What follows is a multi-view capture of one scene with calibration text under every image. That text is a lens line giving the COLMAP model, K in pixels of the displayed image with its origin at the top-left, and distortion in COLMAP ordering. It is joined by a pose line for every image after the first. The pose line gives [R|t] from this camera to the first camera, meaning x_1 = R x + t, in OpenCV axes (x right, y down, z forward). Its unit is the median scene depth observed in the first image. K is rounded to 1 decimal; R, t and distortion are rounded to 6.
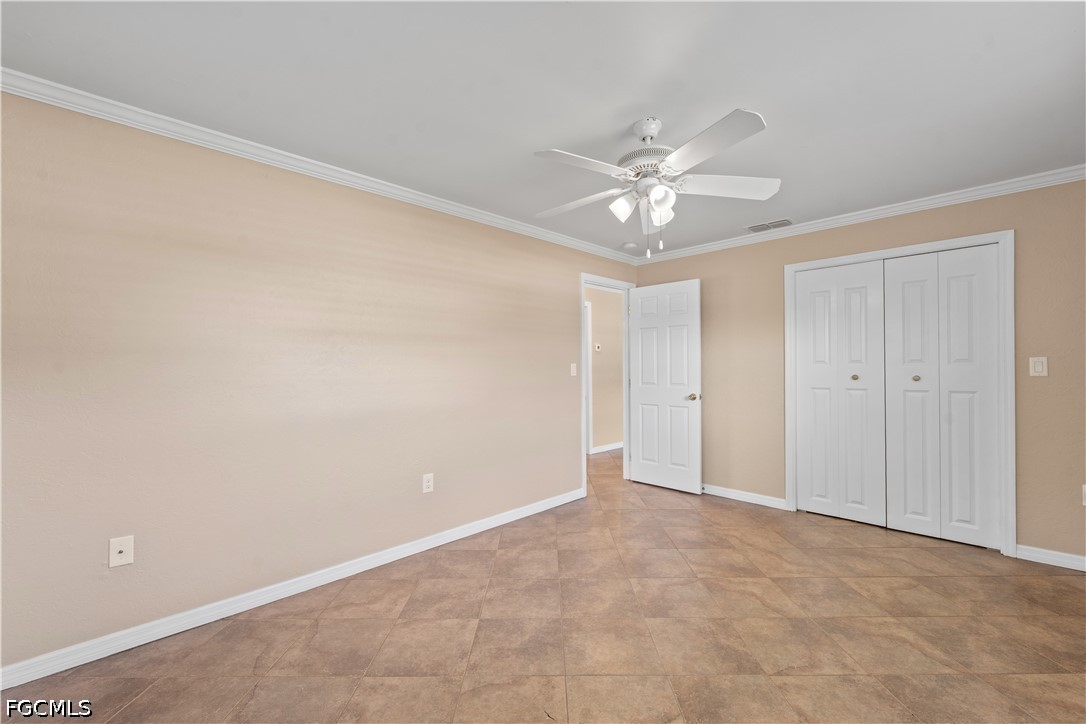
lens RADIAL K [[444.5, 0, 543.6], [0, 444.5, 368.4], [0, 0, 1]] dist [-0.000740, -0.000447]
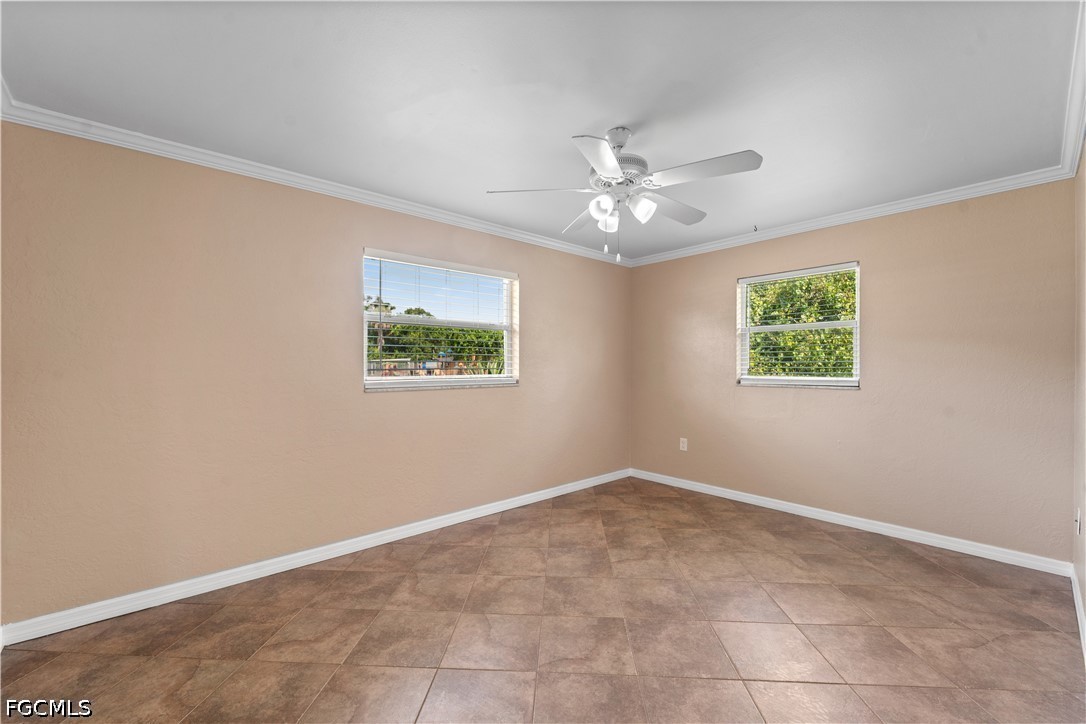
lens RADIAL K [[444.5, 0, 543.6], [0, 444.5, 368.4], [0, 0, 1]] dist [-0.000740, -0.000447]
pose [[-0.998992, 0.007060, 0.044330, 0.364761], [0.007482, 0.999928, 0.009364, -0.009702], [-0.044261, 0.009686, -0.998973, 2.031899]]
